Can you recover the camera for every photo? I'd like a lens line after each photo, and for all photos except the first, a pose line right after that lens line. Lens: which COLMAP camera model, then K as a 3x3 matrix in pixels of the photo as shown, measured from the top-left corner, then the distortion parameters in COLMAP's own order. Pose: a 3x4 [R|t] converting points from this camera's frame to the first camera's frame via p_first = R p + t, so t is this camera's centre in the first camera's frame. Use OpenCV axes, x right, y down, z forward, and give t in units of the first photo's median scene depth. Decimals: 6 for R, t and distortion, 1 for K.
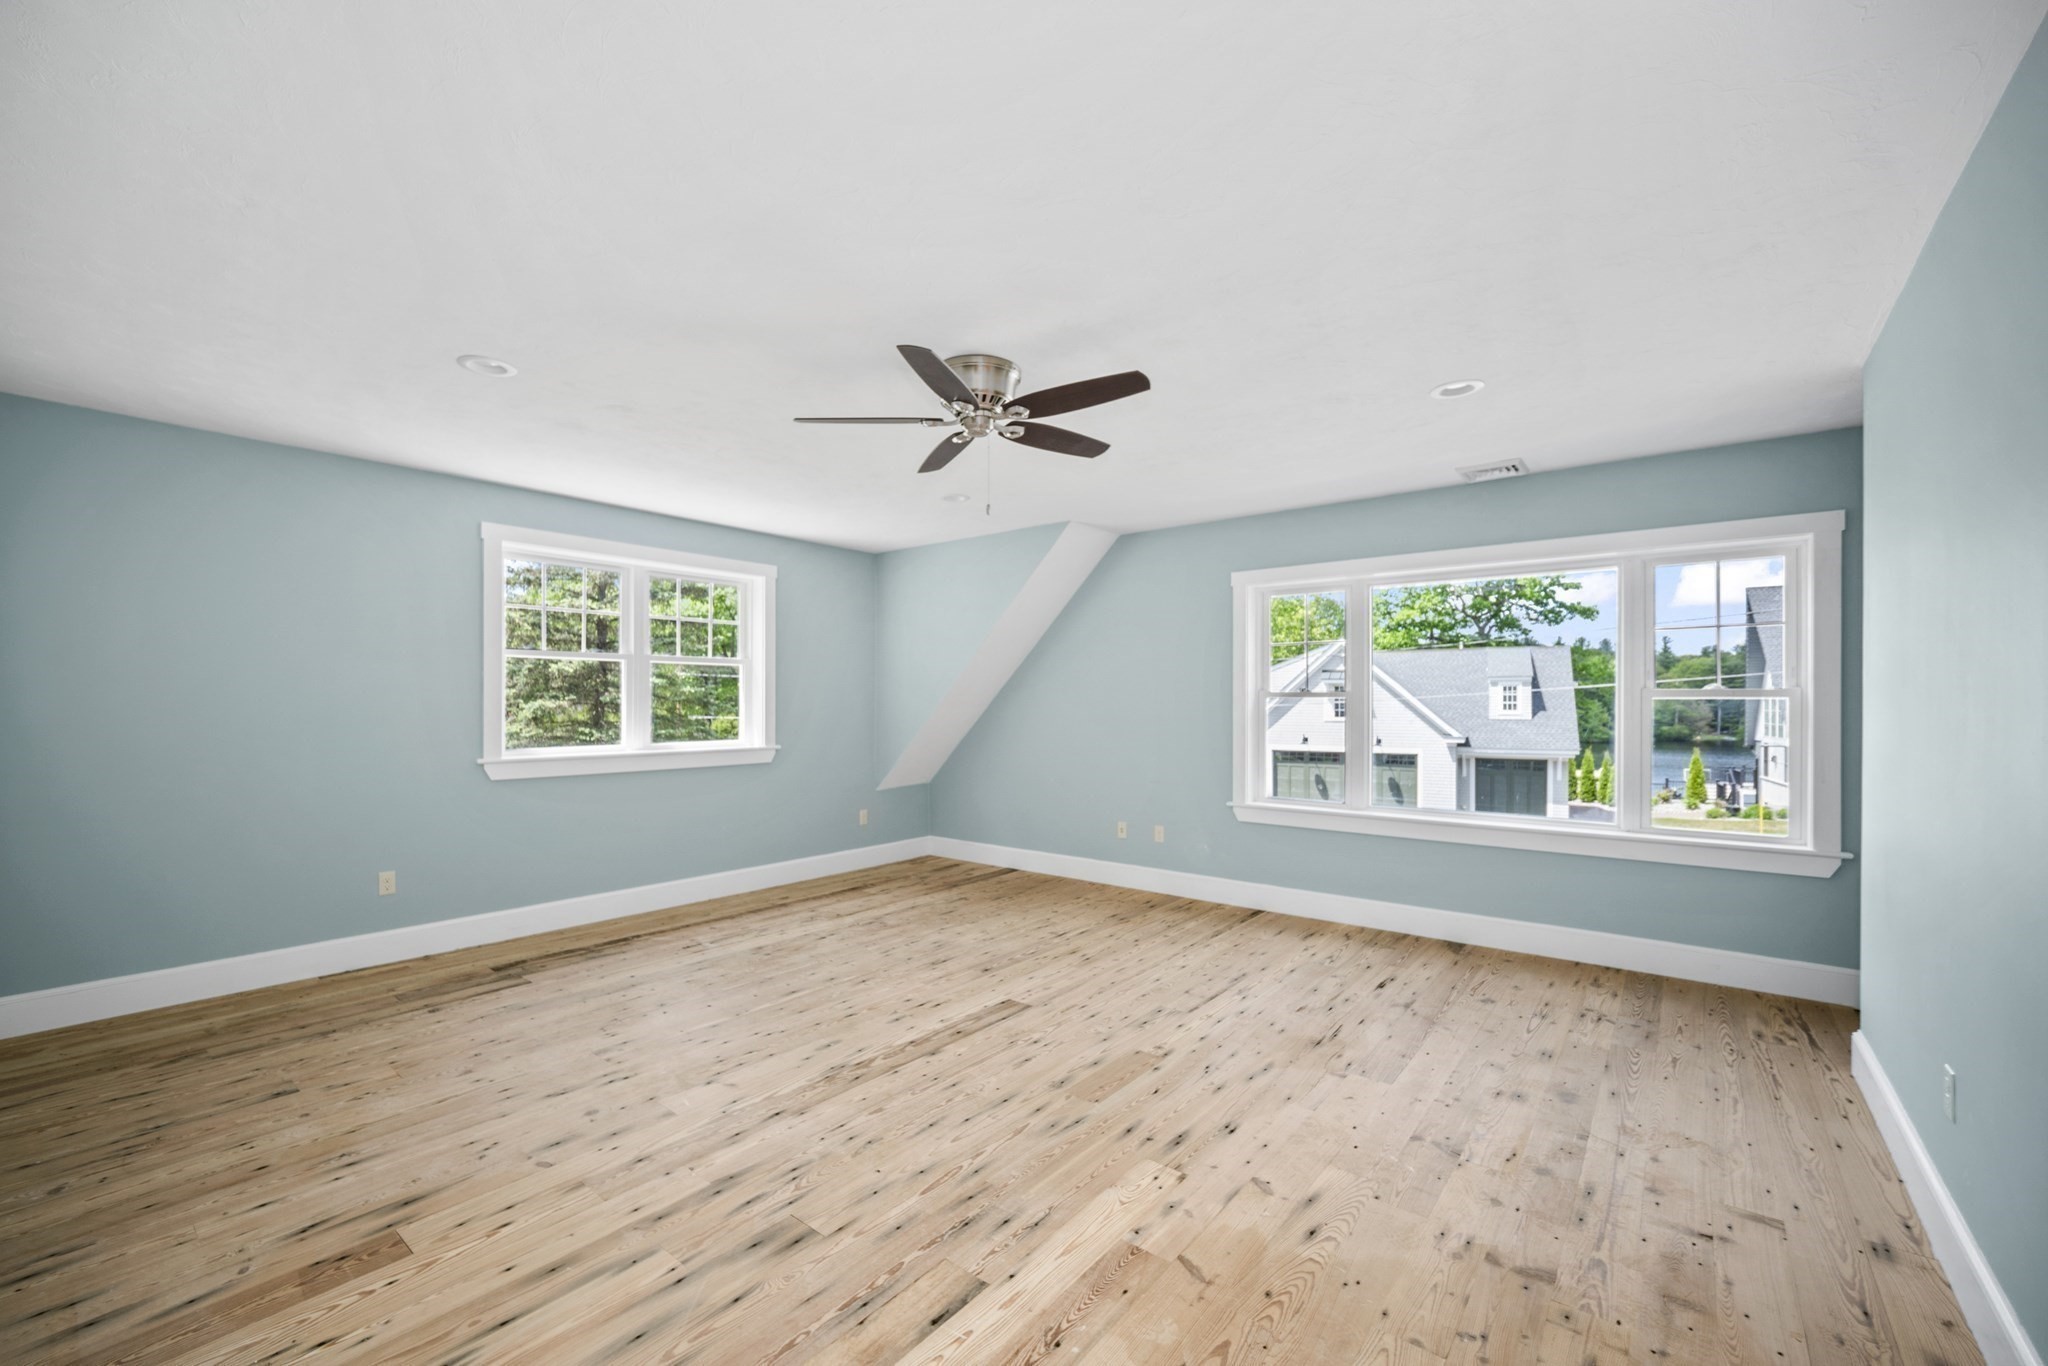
lens RADIAL K [[824.3, 0, 1012.5], [0, 824.3, 708.6], [0, 0, 1]] dist [-0.001024, -0.000201]
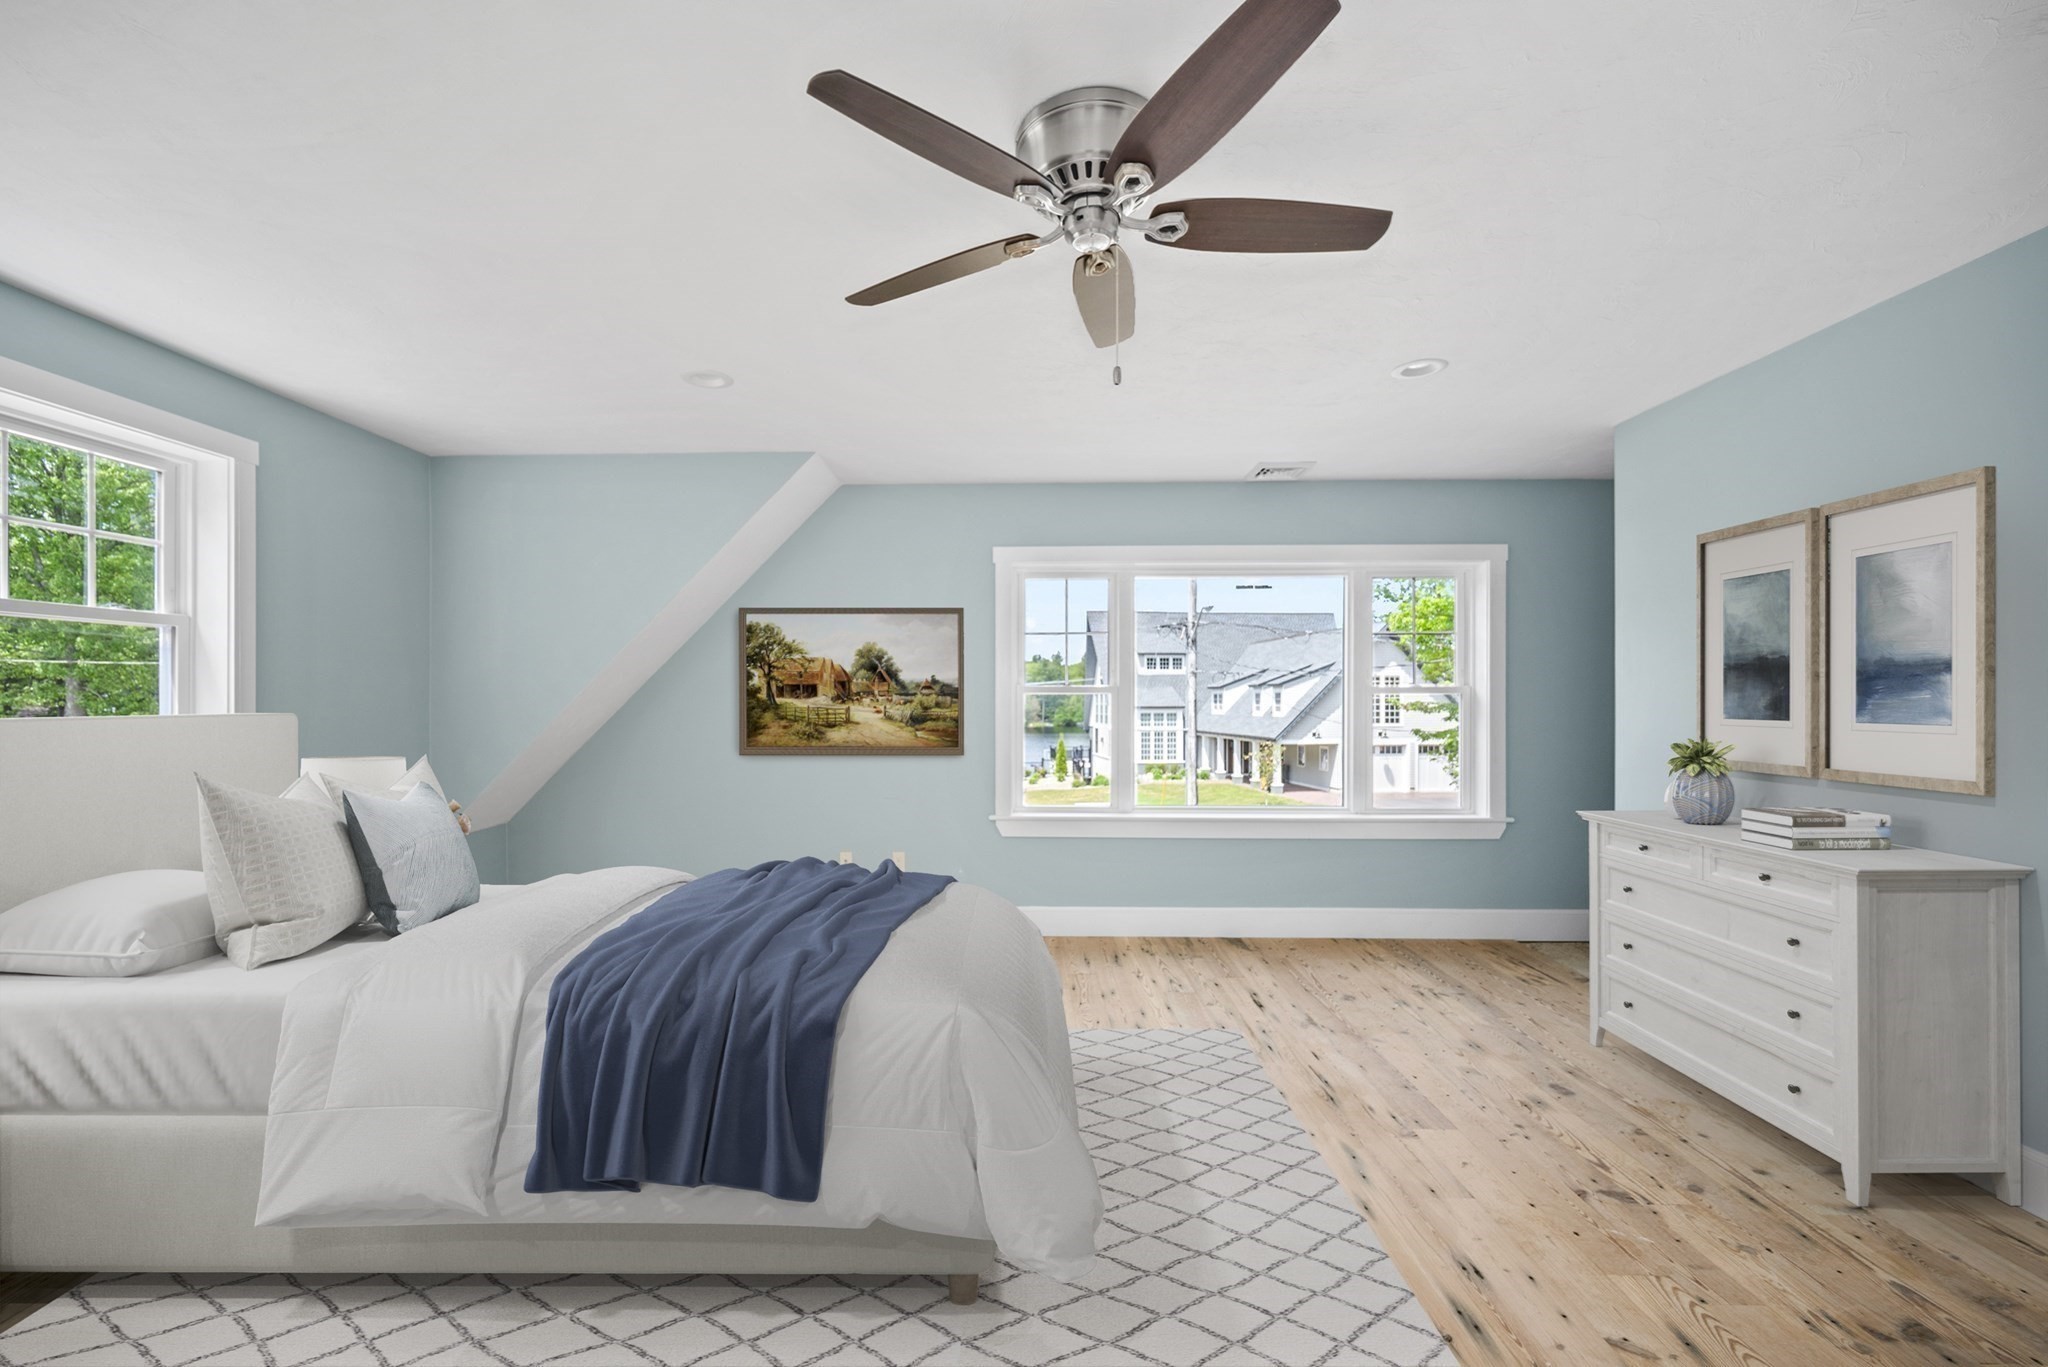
lens RADIAL K [[824.3, 0, 985.2], [0, 824.3, 699.1], [0, 0, 1]] dist [-0.001024, -0.000201]
pose [[0.792715, -0.002314, 0.609588, -0.421268], [0.006007, 0.999974, -0.004015, -0.005949], [-0.609563, 0.006844, 0.792708, 0.526672]]
